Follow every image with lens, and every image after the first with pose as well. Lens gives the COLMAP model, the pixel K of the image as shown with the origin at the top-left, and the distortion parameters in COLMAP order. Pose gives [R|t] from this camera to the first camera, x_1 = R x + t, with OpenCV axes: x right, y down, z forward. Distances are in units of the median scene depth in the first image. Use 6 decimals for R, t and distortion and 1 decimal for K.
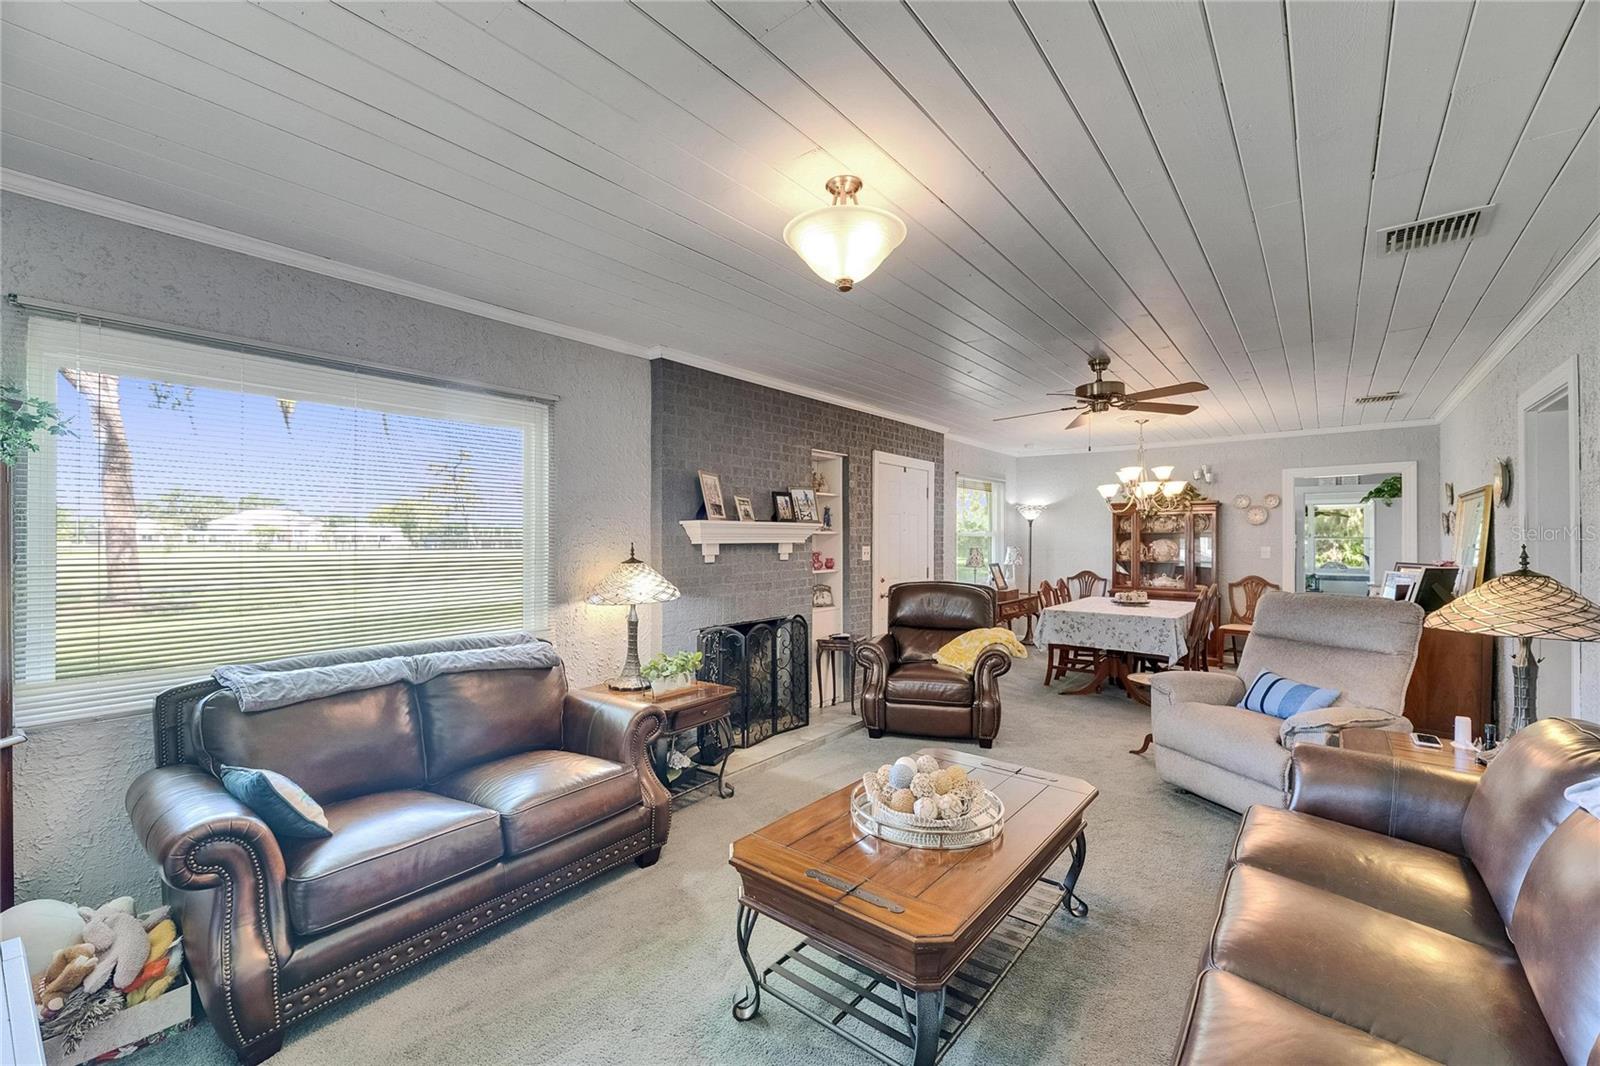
lens RADIAL K [[641.3, 0, 786.0], [0, 641.3, 535.8], [0, 0, 1]] dist [0.000303, -0.000398]
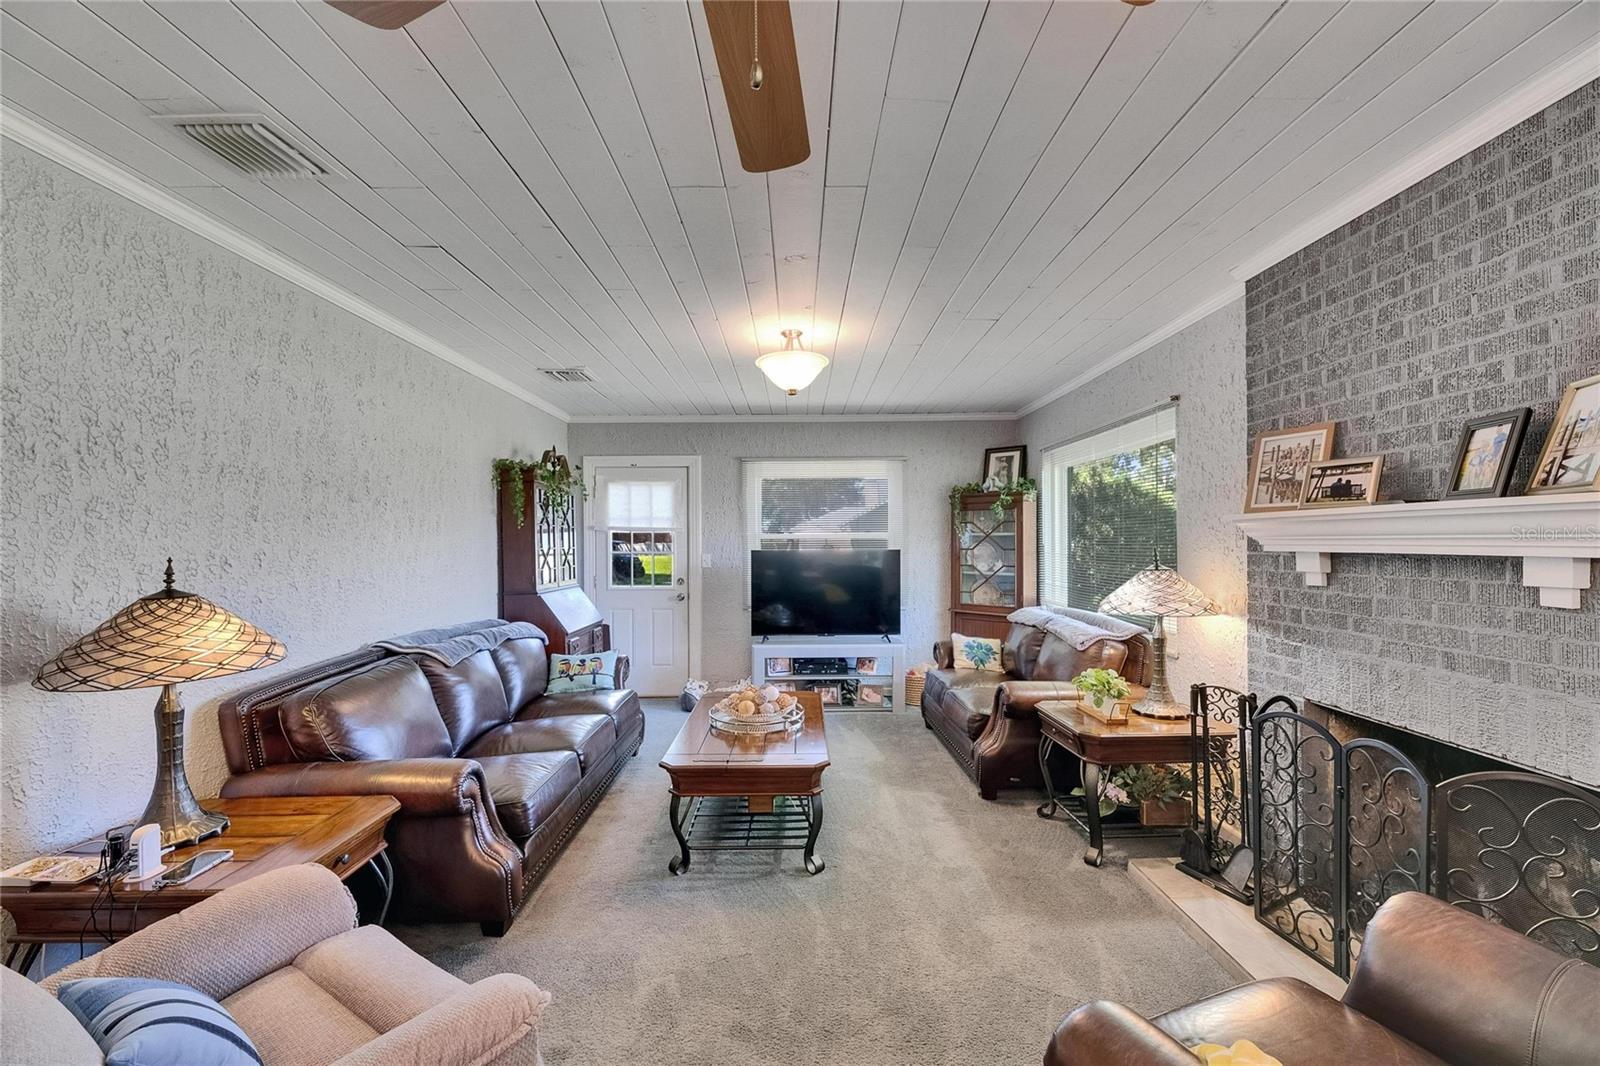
lens RADIAL K [[641.3, 0, 798.9], [0, 641.3, 545.9], [0, 0, 1]] dist [0.000303, -0.000398]
pose [[-0.765841, 0.008126, -0.642978, 0.573481], [0.007595, 0.999965, 0.003590, 0.001405], [0.642985, -0.002134, -0.765876, 1.118057]]
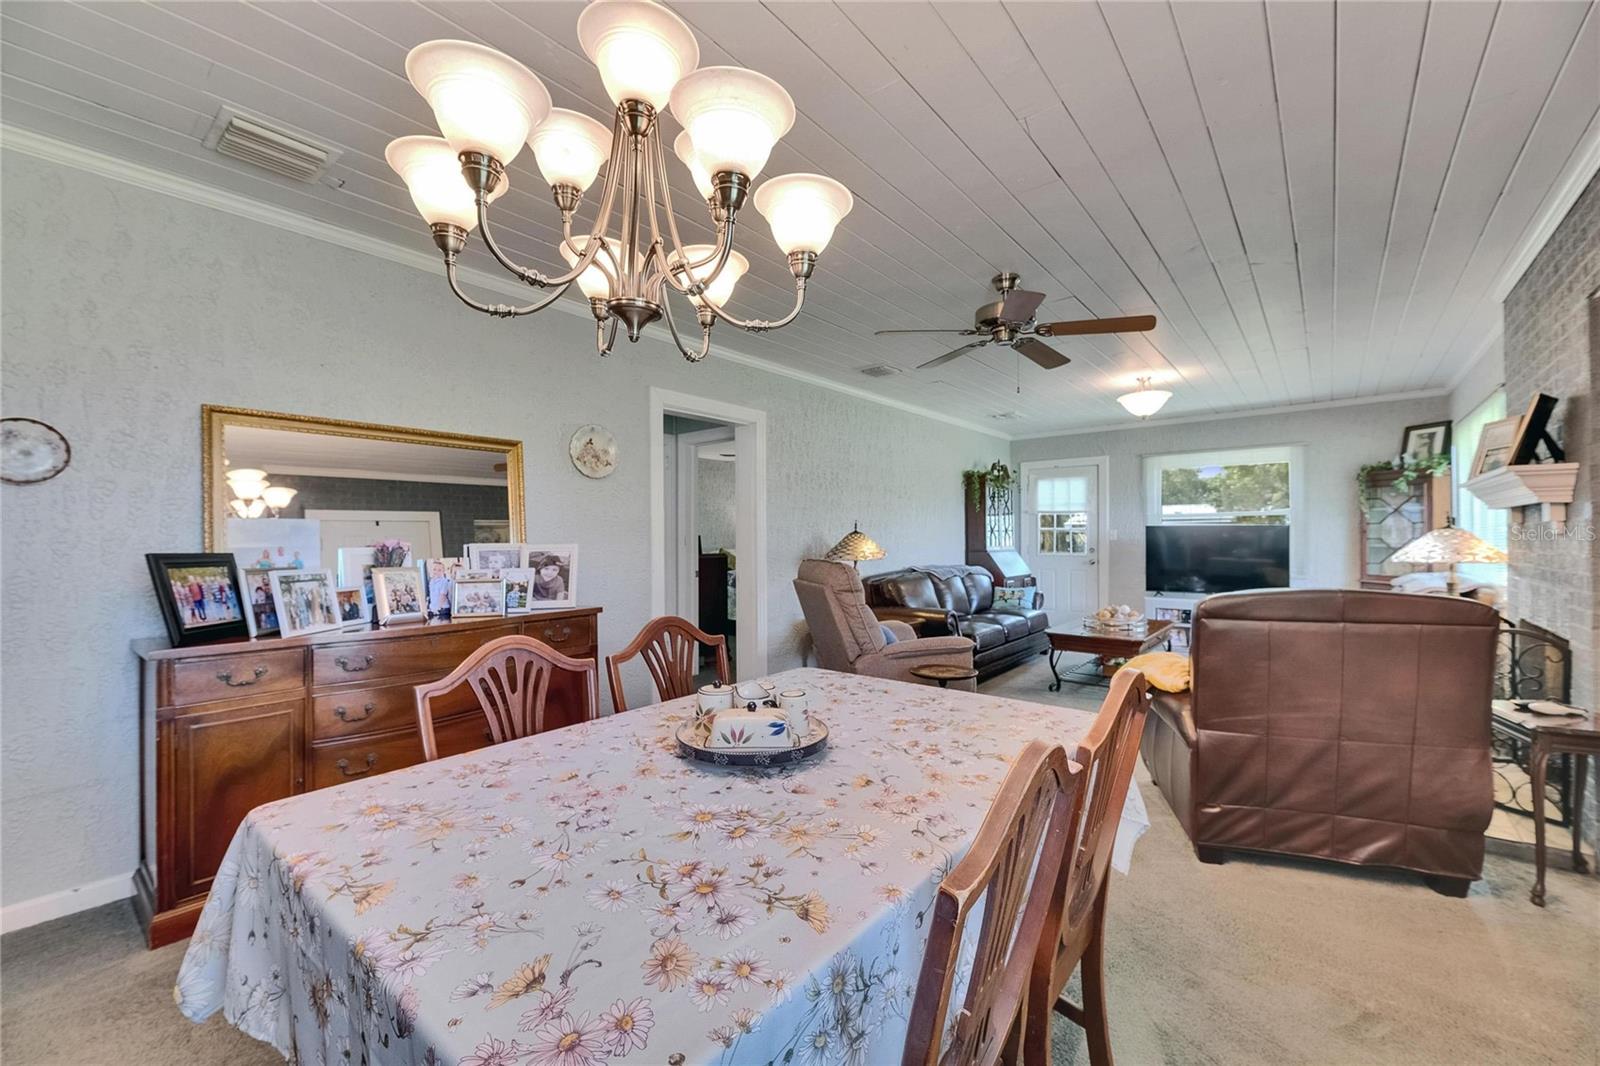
lens RADIAL K [[641.3, 0, 799.5], [0, 641.3, 539.7], [0, 0, 1]] dist [0.000303, -0.000398]
pose [[-0.999983, 0.004405, -0.003839, 0.725162], [0.004403, 0.999990, 0.000620, 0.042171], [0.003842, 0.000603, -0.999992, 1.706314]]
